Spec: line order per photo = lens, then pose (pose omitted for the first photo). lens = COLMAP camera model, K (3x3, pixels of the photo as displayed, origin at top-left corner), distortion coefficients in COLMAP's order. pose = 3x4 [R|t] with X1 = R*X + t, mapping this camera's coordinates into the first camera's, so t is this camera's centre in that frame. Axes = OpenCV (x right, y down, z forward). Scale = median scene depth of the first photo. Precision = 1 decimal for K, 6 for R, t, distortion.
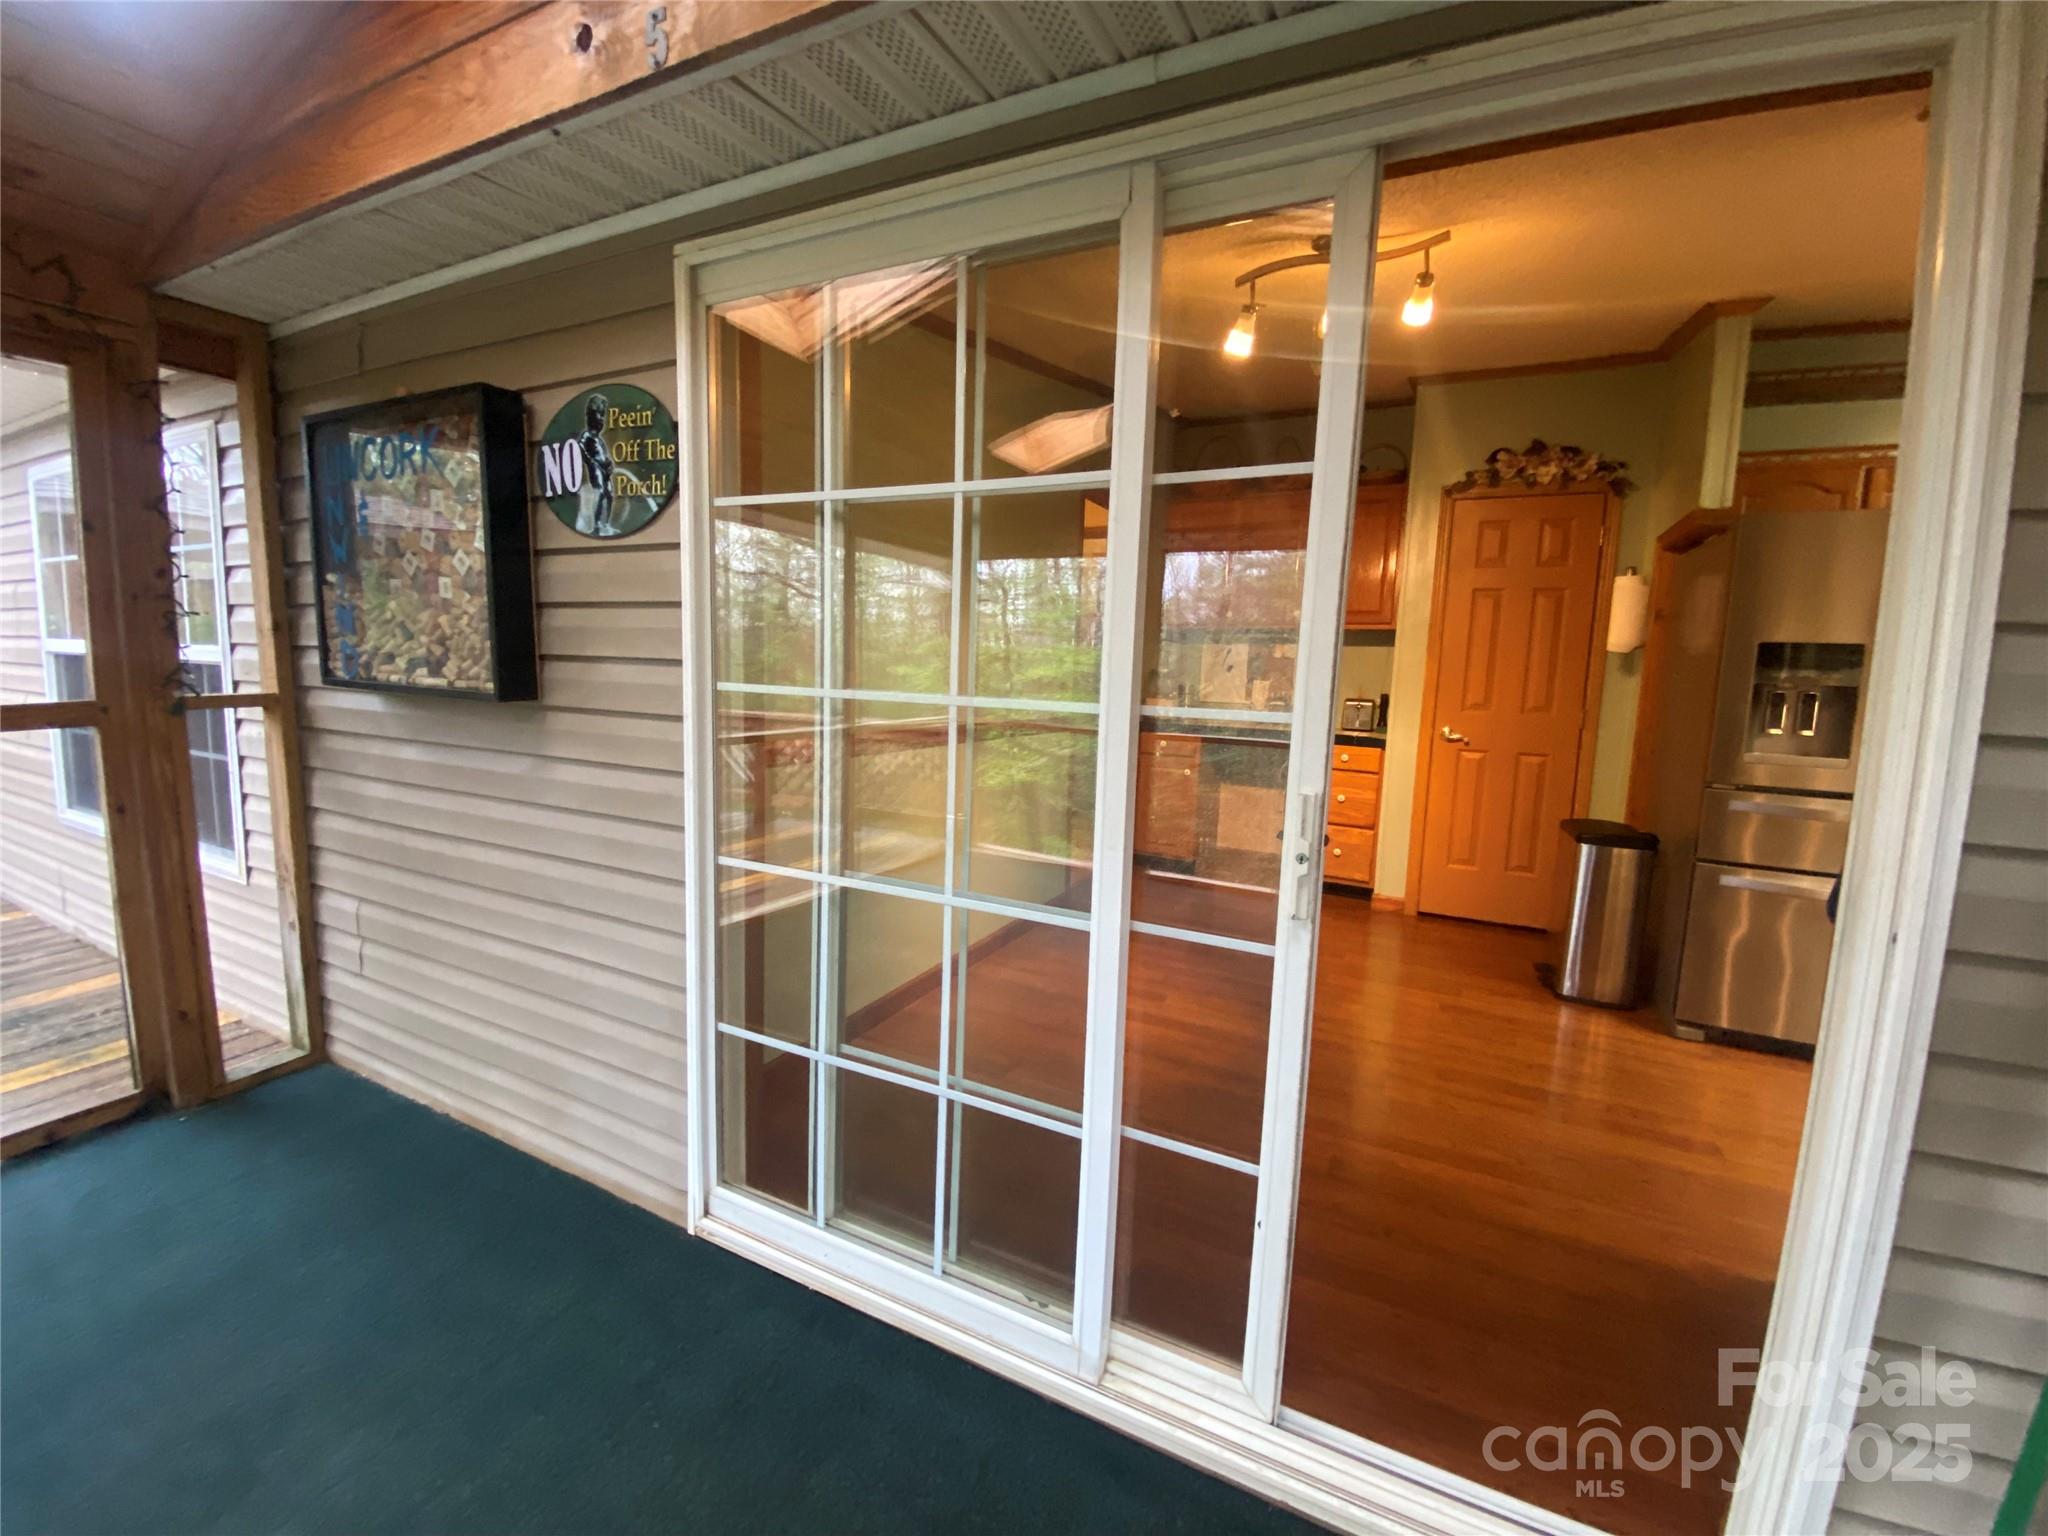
lens RADIAL K [[836.5, 0, 1024.4], [0, 836.5, 765.6], [0, 0, 1]] dist [0.001291, -0.009610]
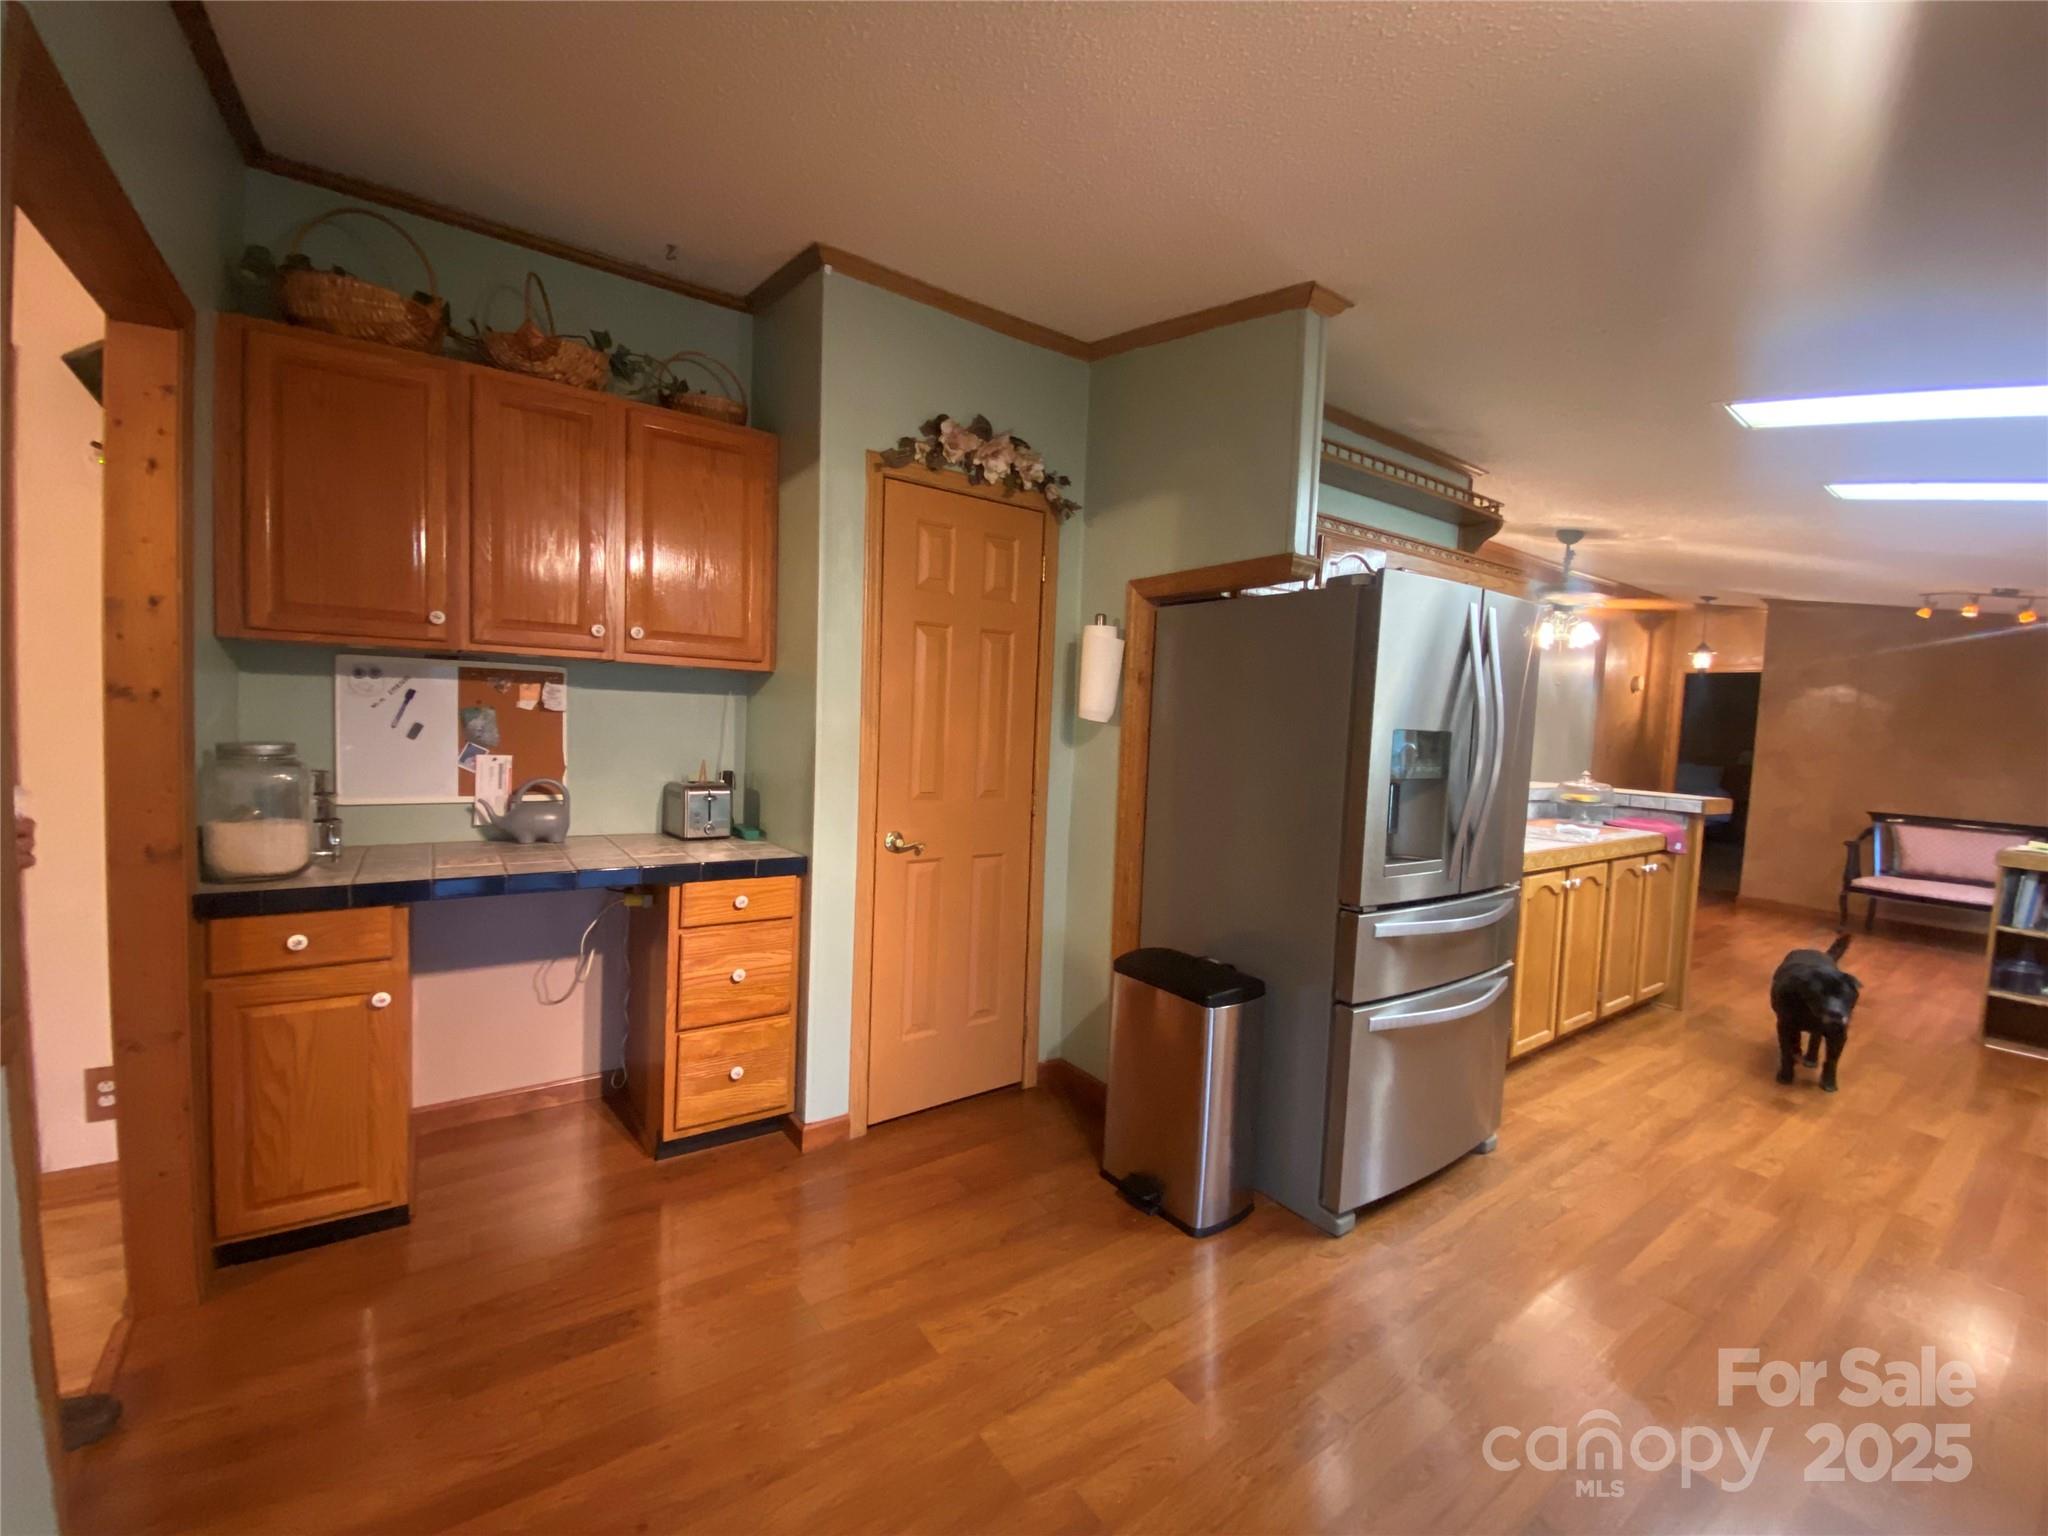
lens RADIAL K [[836.5, 0, 1023.6], [0, 836.5, 763.9], [0, 0, 1]] dist [0.001291, -0.009610]
pose [[0.473875, -0.059510, 0.878579, -0.008592], [0.076788, 0.996706, 0.026095, -0.110249], [-0.877238, 0.055098, 0.476883, 0.626516]]
